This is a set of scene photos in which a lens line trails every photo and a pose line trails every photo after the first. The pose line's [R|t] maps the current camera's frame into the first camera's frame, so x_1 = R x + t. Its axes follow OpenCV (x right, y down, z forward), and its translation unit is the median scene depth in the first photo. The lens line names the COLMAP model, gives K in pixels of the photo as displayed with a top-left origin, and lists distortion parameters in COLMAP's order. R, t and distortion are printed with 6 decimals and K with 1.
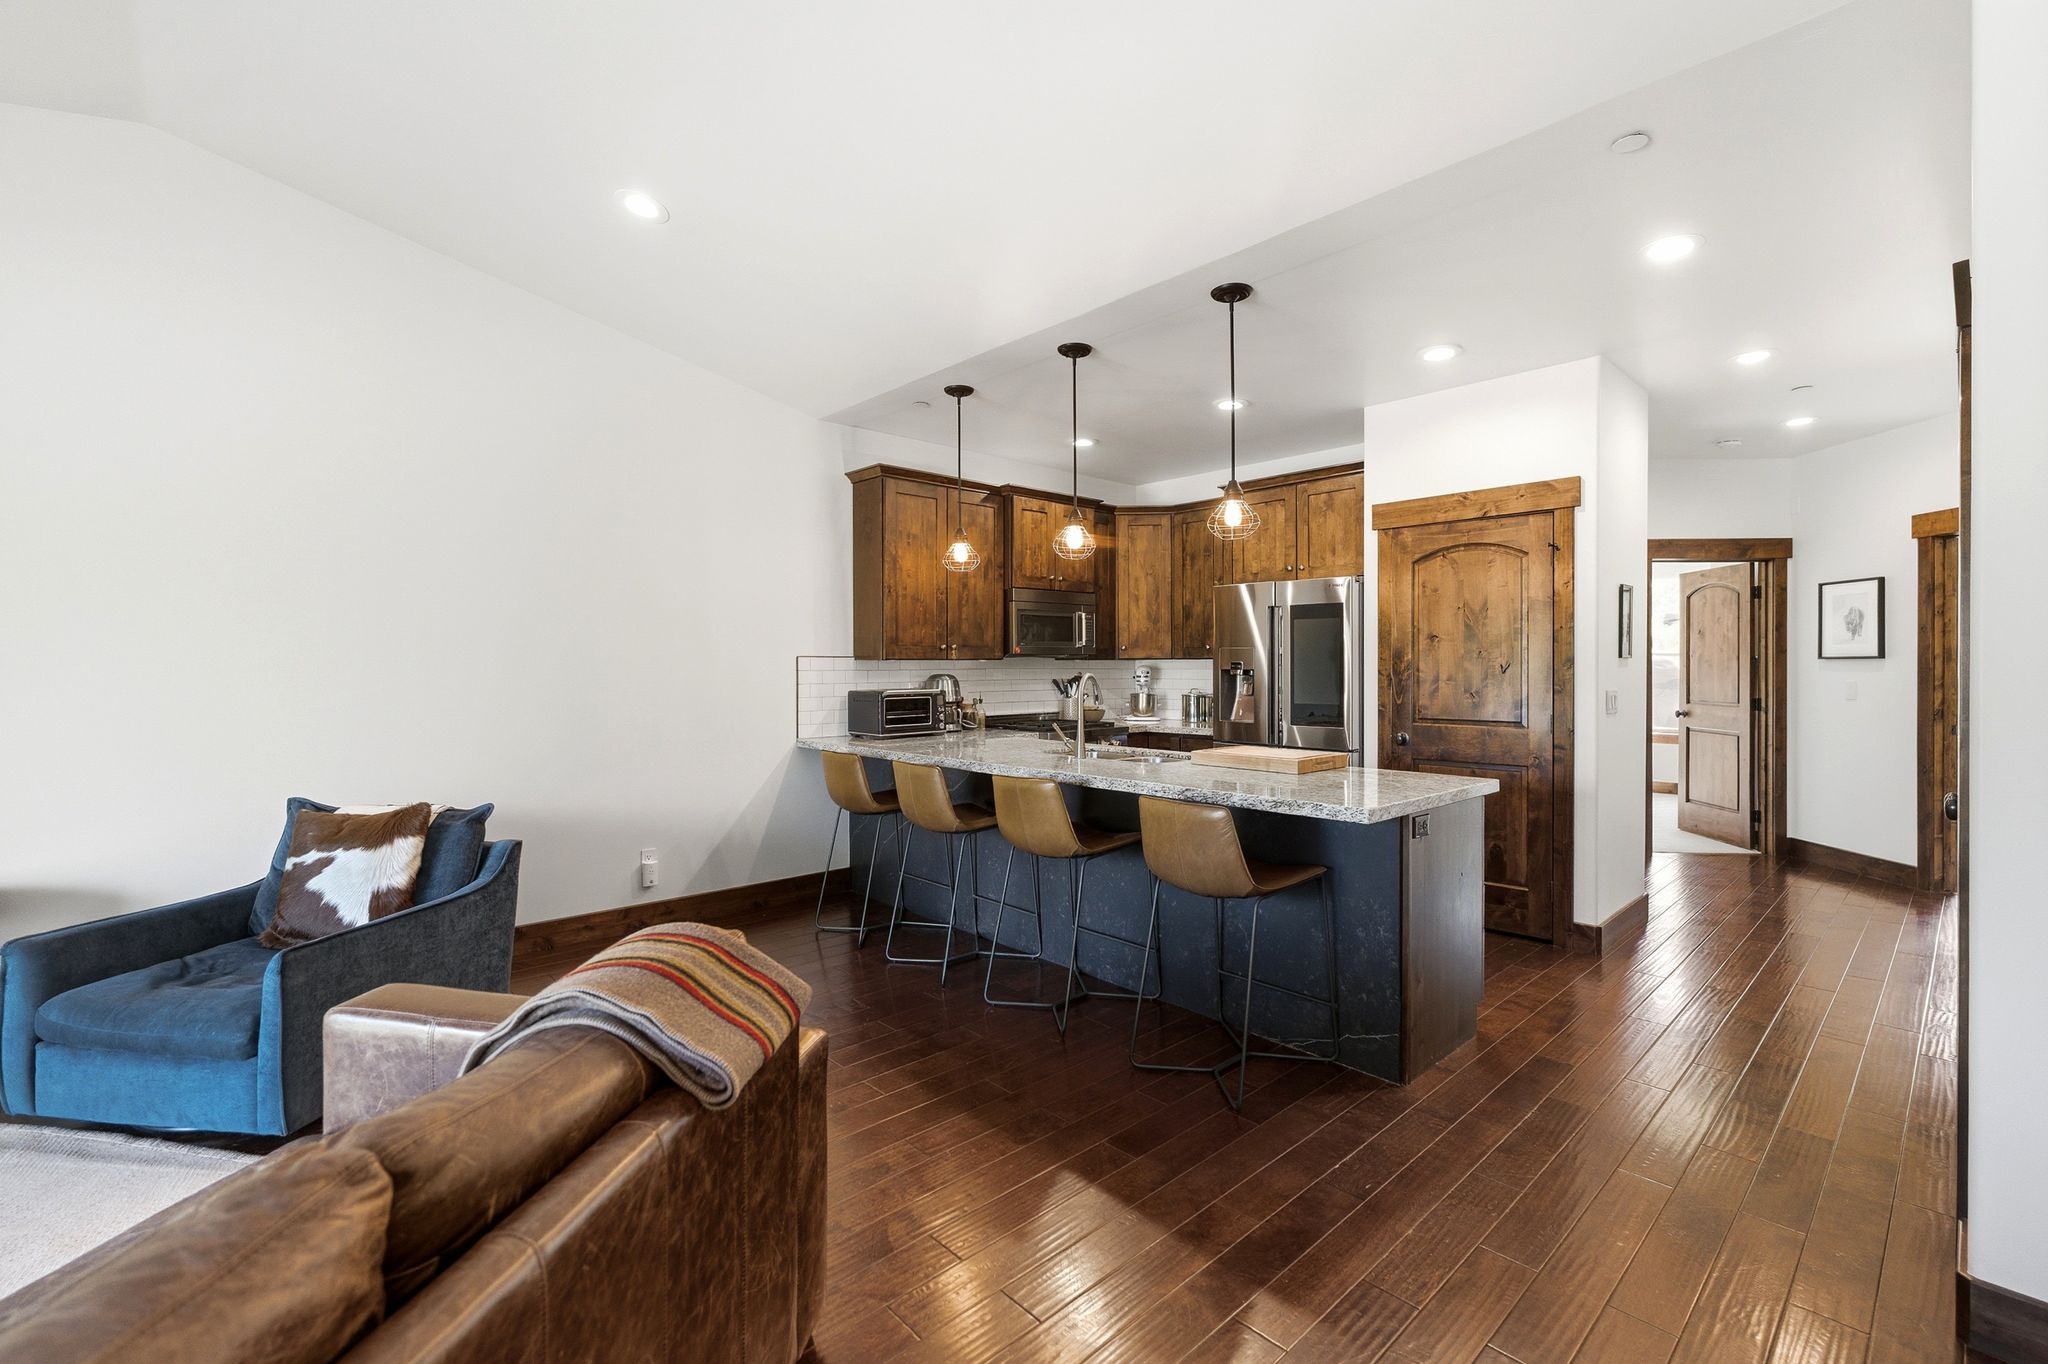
lens RADIAL K [[885.3, 0, 1025.9], [0, 885.3, 675.8], [0, 0, 1]] dist [0.000173, 0.000109]
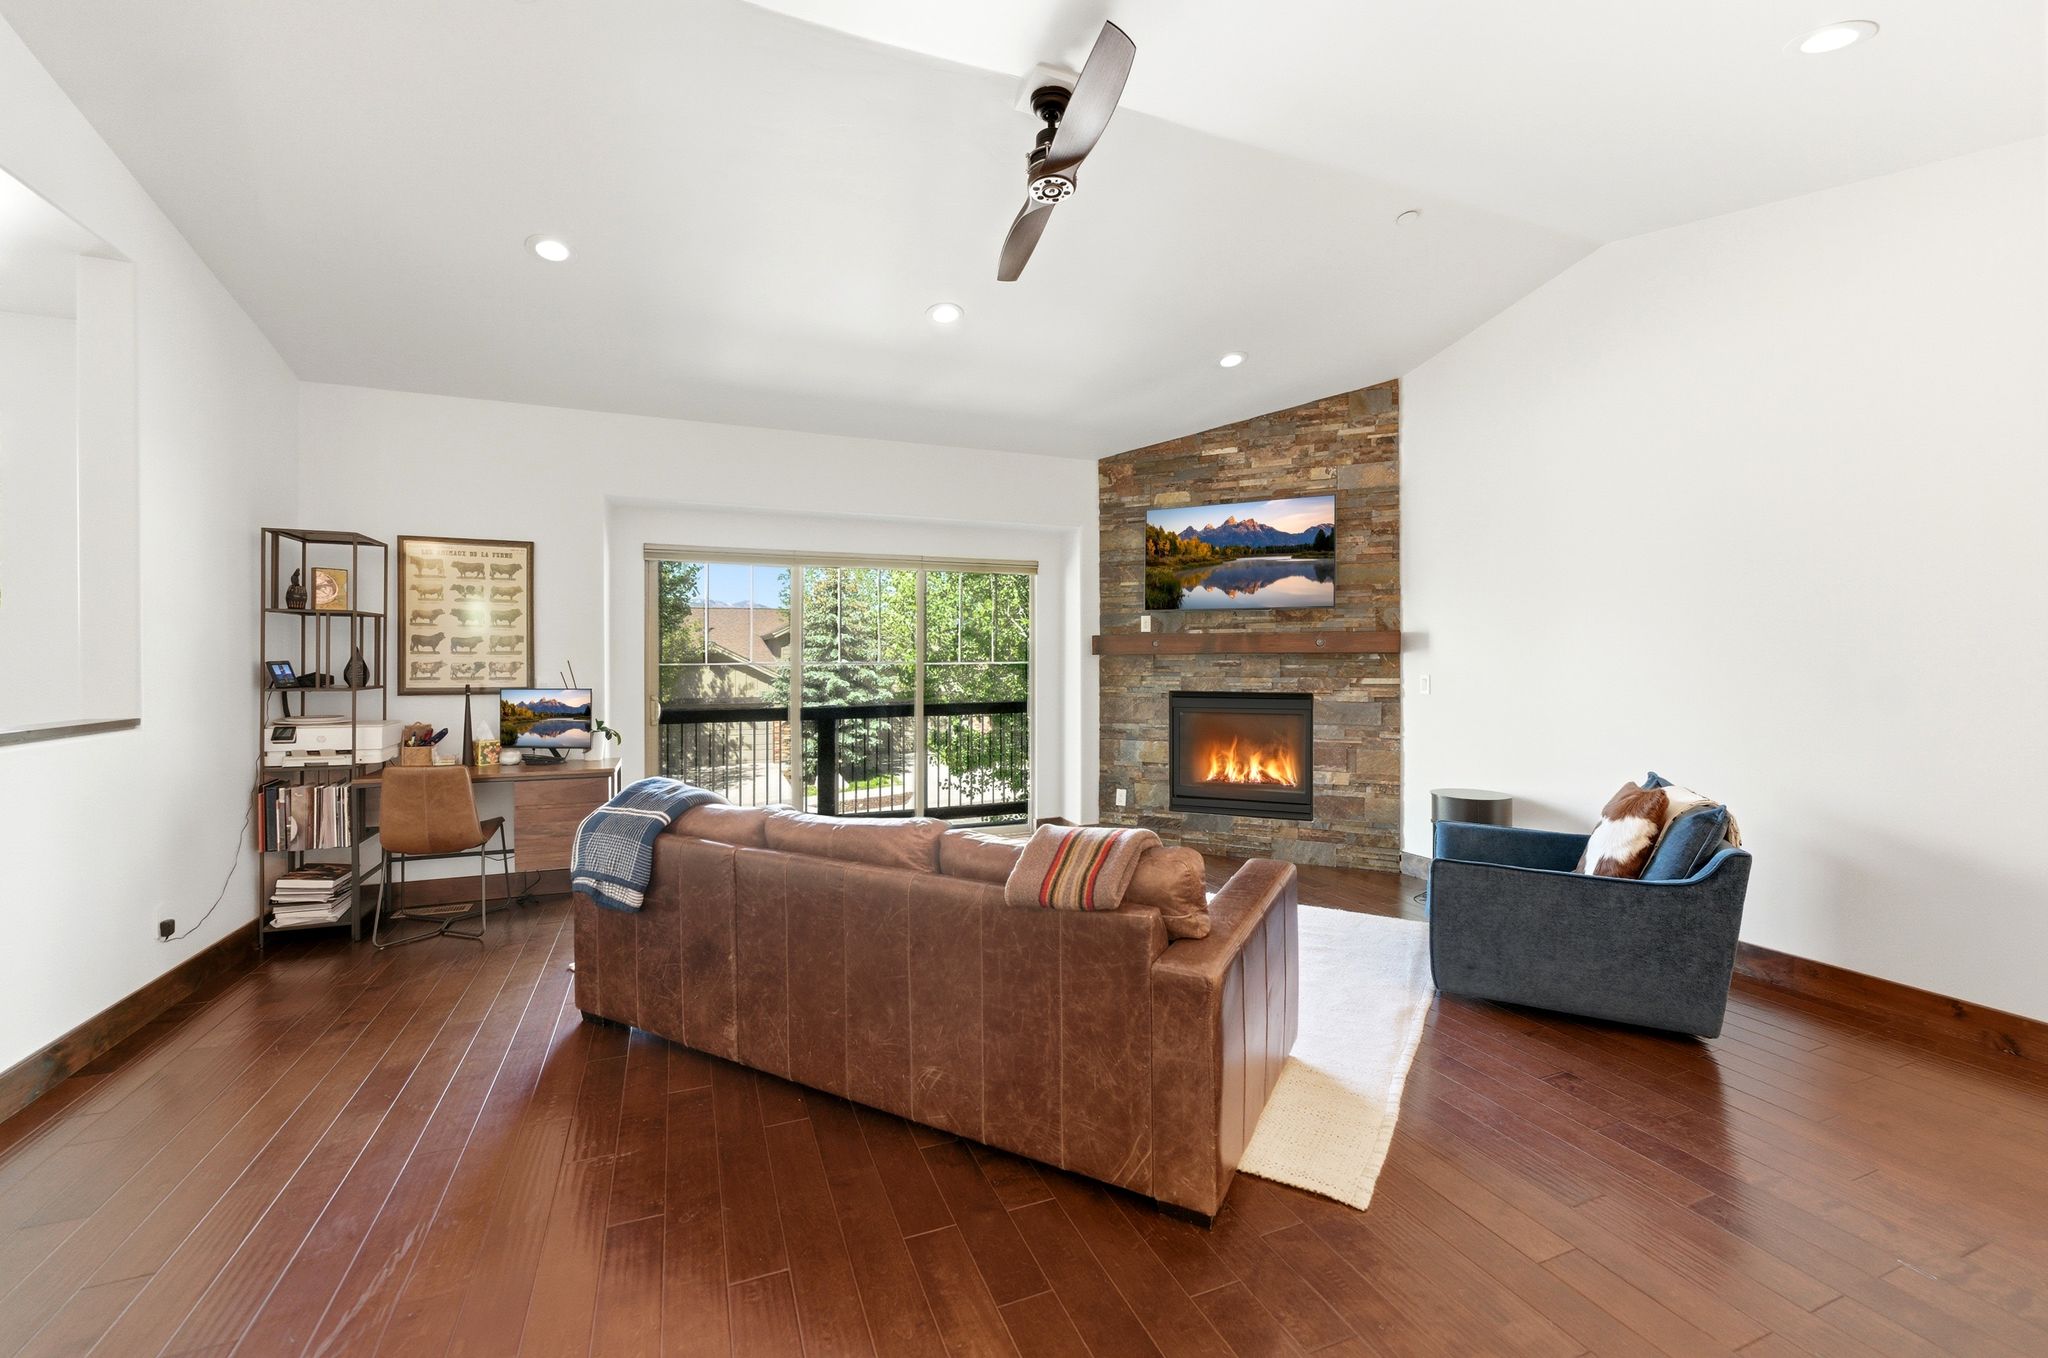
lens RADIAL K [[840.1, 0, 1019.2], [0, 840.1, 666.5], [0, 0, 1]] dist [0.000460, 0.000109]
pose [[-0.354450, 0.009664, -0.935025, 0.305954], [-0.010143, 0.999848, 0.014179, -0.003270], [0.935020, 0.014509, -0.354298, 0.400392]]
